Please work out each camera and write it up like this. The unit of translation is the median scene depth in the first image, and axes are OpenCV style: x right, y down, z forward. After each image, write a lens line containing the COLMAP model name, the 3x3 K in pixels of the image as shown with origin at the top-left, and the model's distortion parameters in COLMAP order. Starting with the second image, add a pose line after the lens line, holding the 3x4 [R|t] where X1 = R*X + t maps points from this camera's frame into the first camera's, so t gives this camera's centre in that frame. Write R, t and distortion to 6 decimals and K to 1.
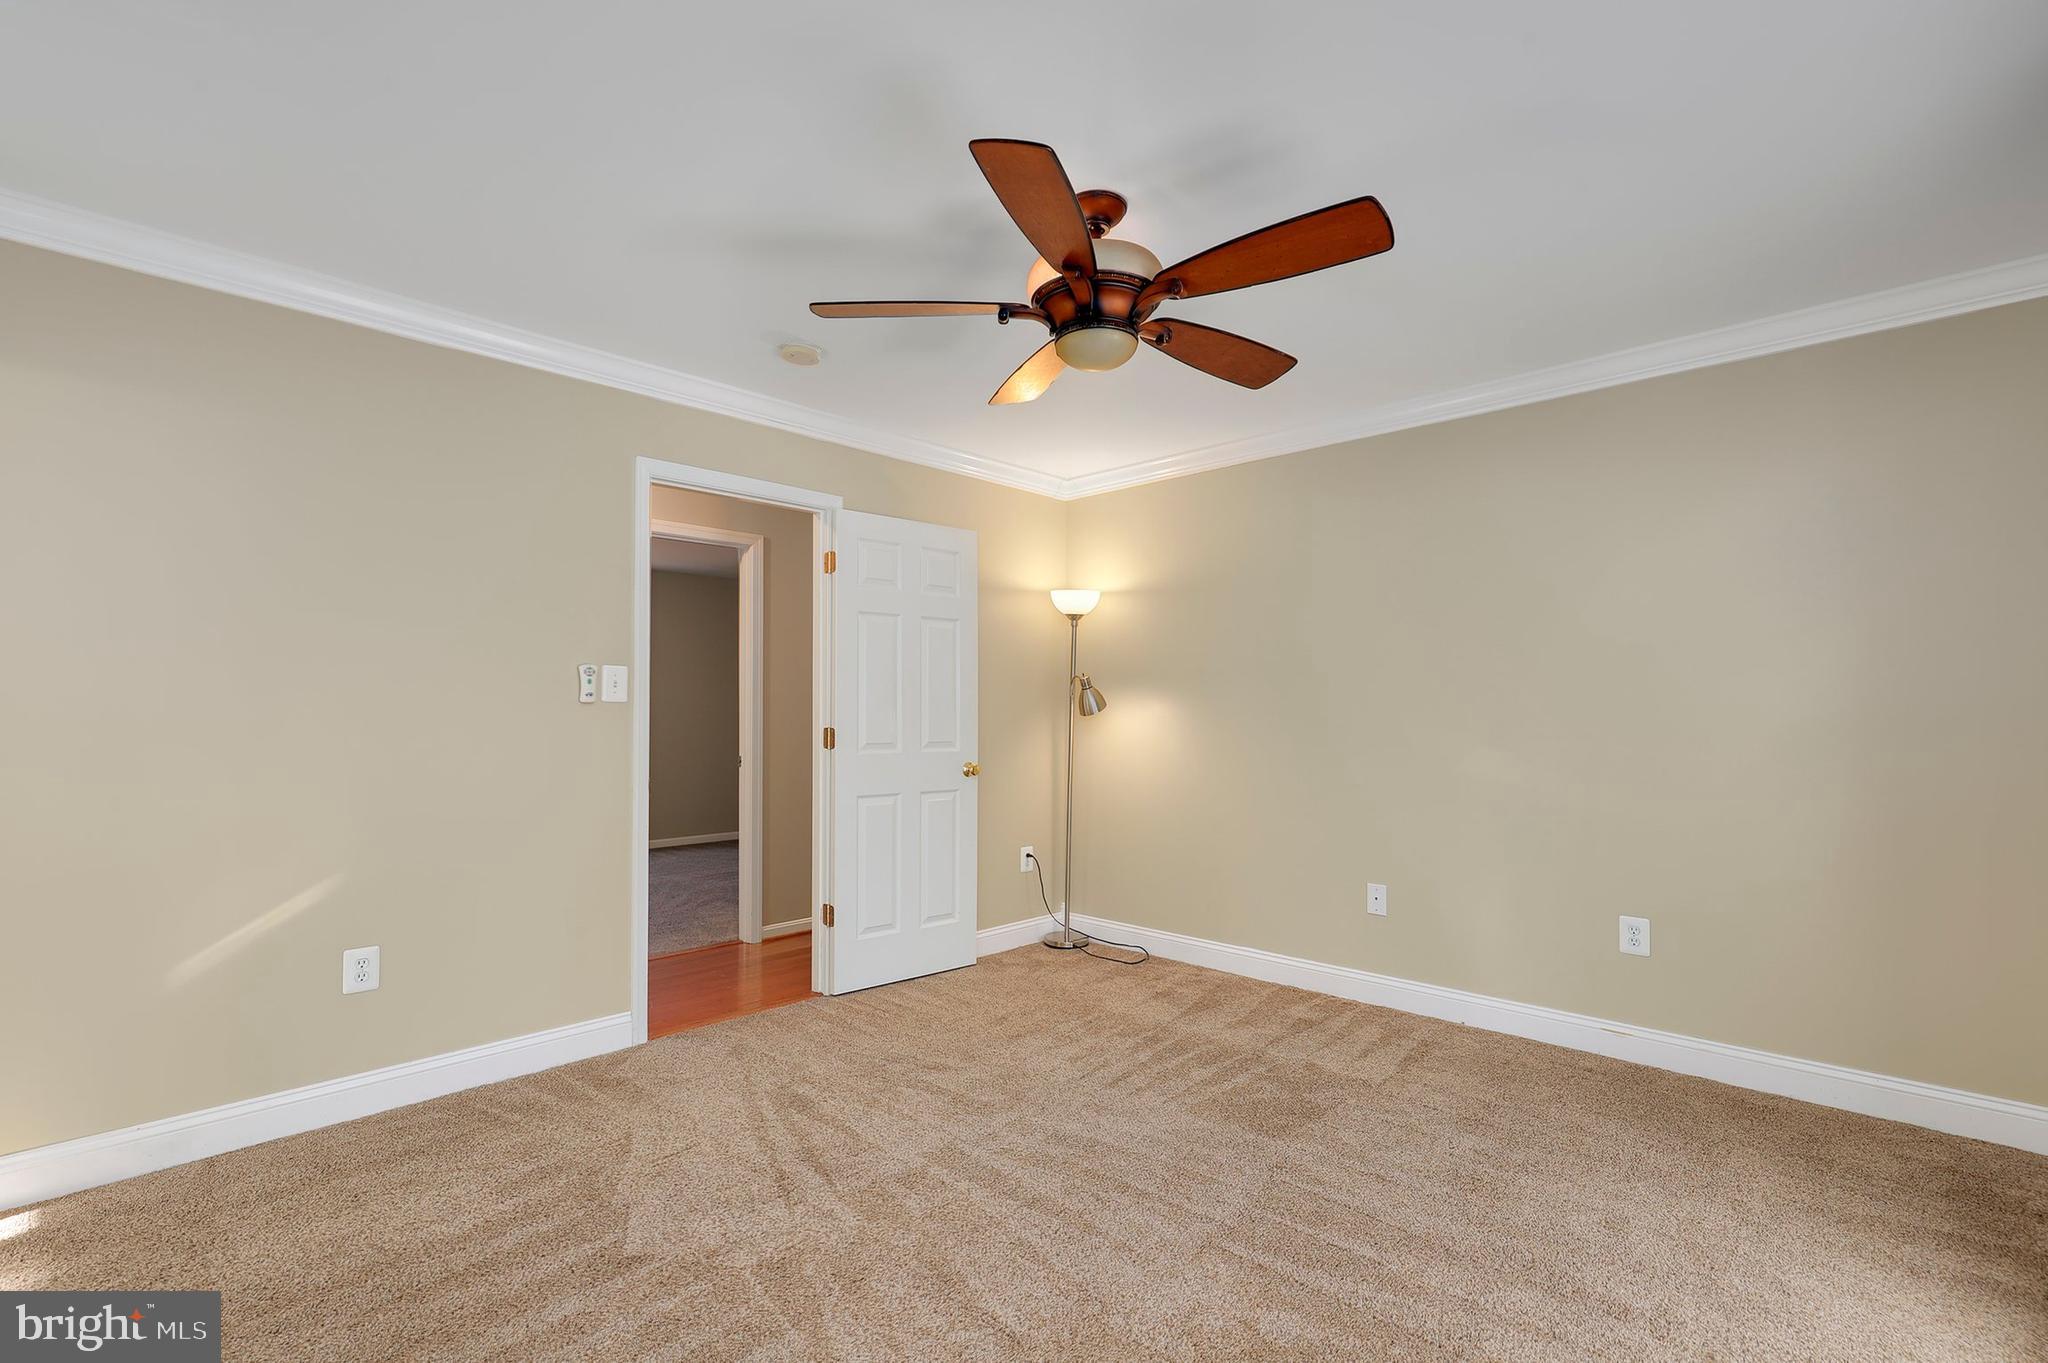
lens RADIAL K [[946.5, 0, 1022.9], [0, 946.5, 720.3], [0, 0, 1]] dist [0.002163, 0.000234]
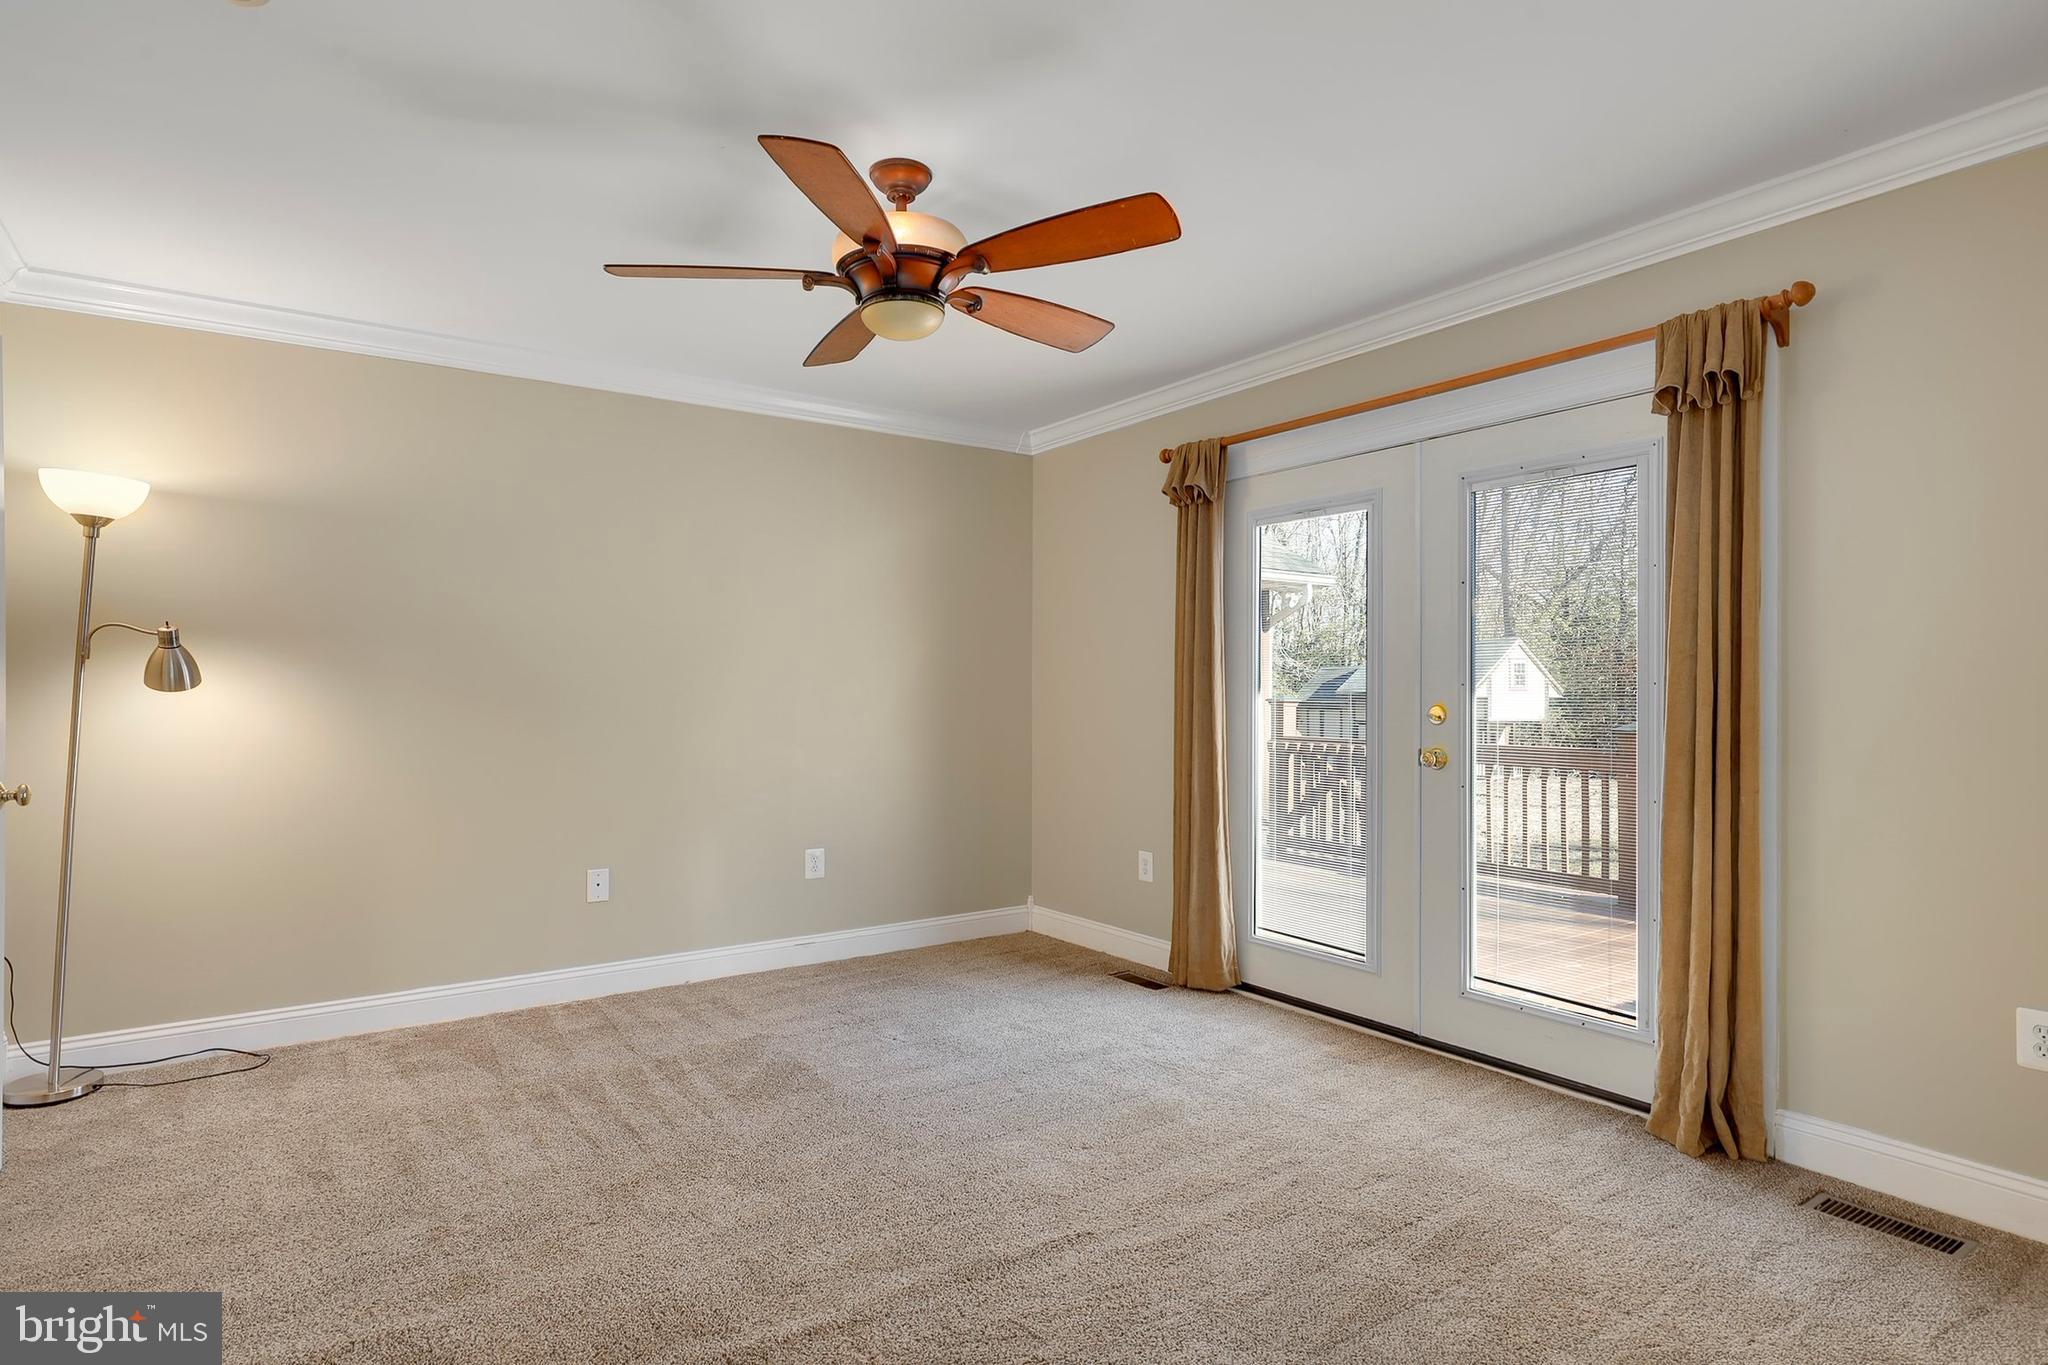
lens RADIAL K [[1053.4, 0, 1019.0], [0, 1053.4, 701.0], [0, 0, 1]] dist [0.000192, 0.000092]
pose [[0.196784, -0.006779, 0.980424, -0.608758], [0.012806, 0.999909, 0.004343, 0.006969], [-0.980363, 0.011701, 0.196852, 0.407688]]
